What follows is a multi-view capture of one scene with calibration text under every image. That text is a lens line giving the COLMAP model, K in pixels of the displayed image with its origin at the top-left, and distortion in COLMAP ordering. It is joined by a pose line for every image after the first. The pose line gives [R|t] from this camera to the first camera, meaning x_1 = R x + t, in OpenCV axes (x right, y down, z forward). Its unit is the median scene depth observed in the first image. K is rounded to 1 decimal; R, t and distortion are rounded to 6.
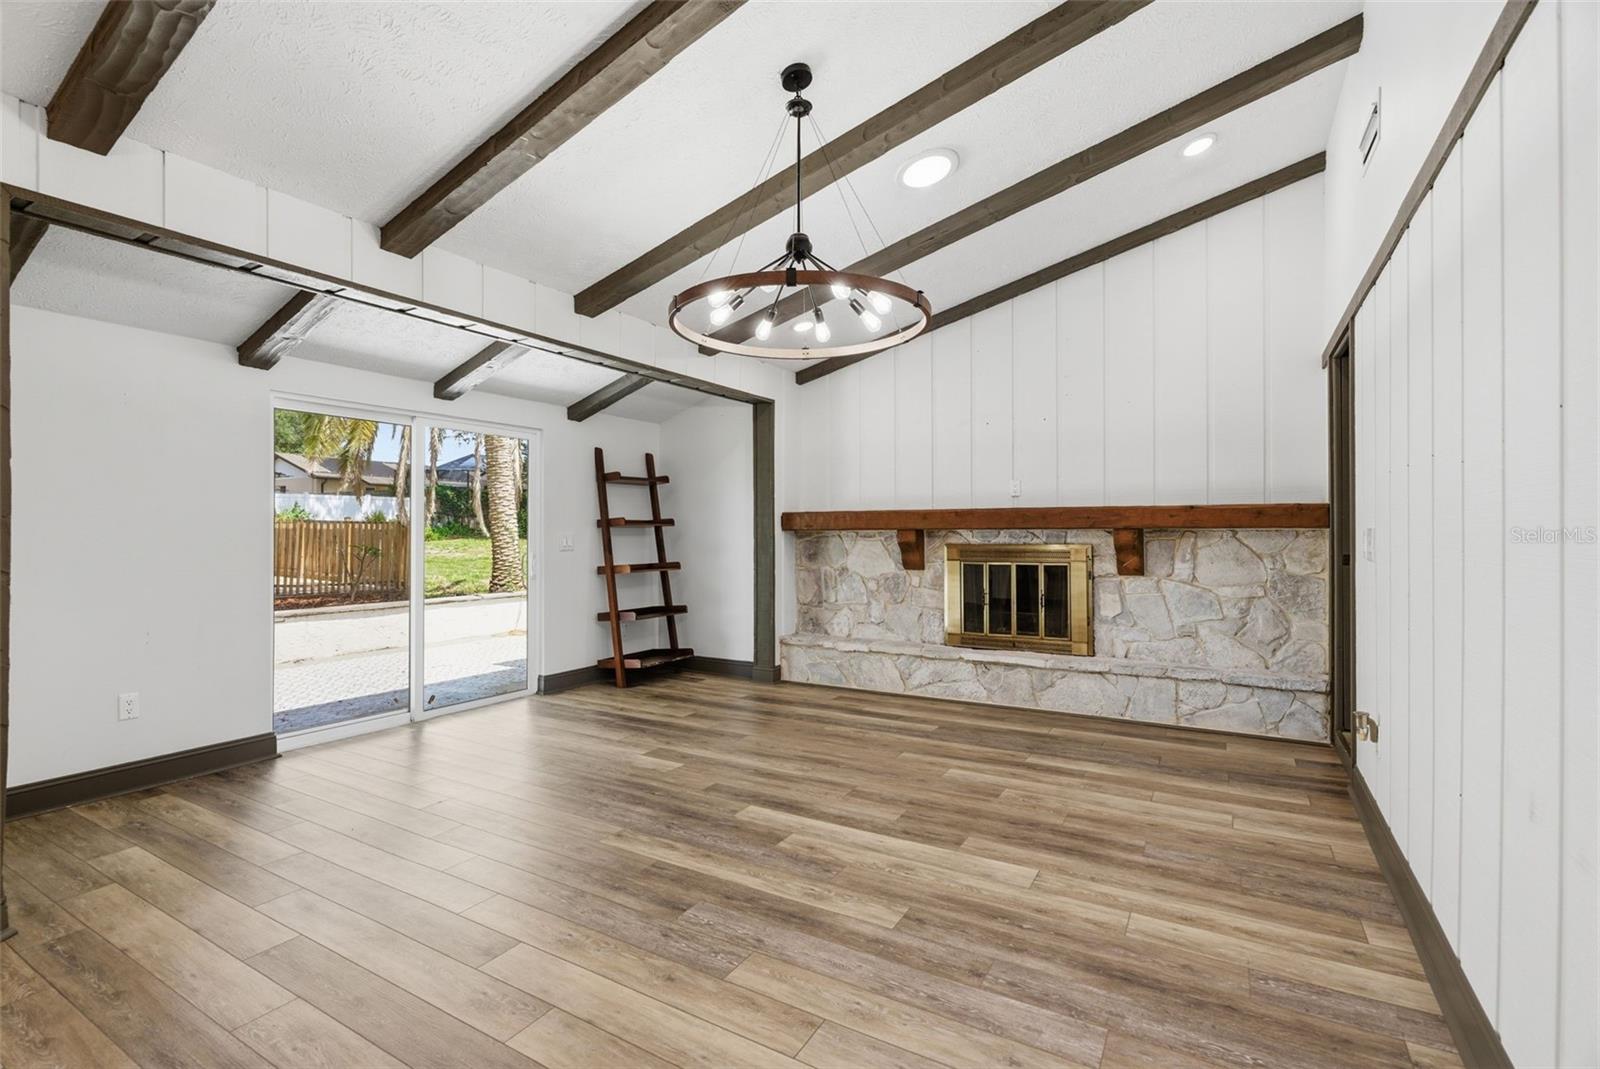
lens RADIAL K [[726.0, 0, 799.5], [0, 726.0, 538.8], [0, 0, 1]] dist [-0.004630, 0.000961]
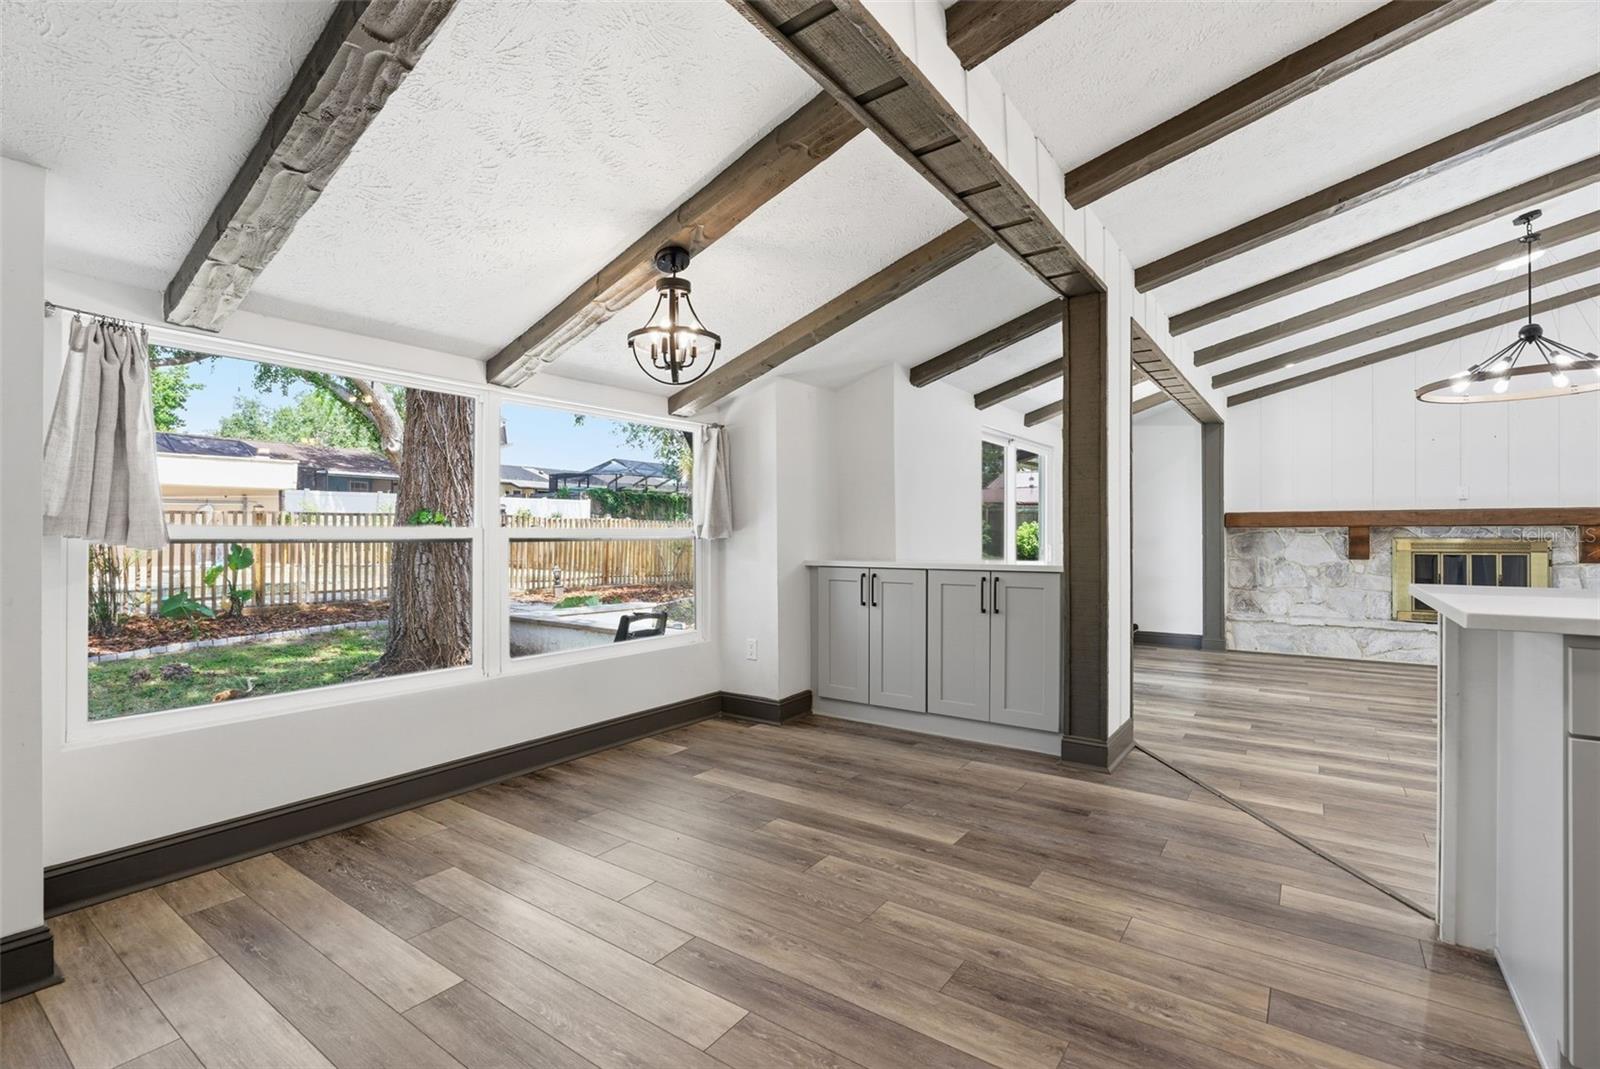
lens RADIAL K [[726.0, 0, 801.0], [0, 726.0, 533.1], [0, 0, 1]] dist [-0.004630, 0.000961]
pose [[0.996690, 0.002113, -0.081263, -0.778642], [-0.002816, 0.999960, -0.008542, 0.013138], [0.081241, 0.008743, 0.996656, -0.338623]]
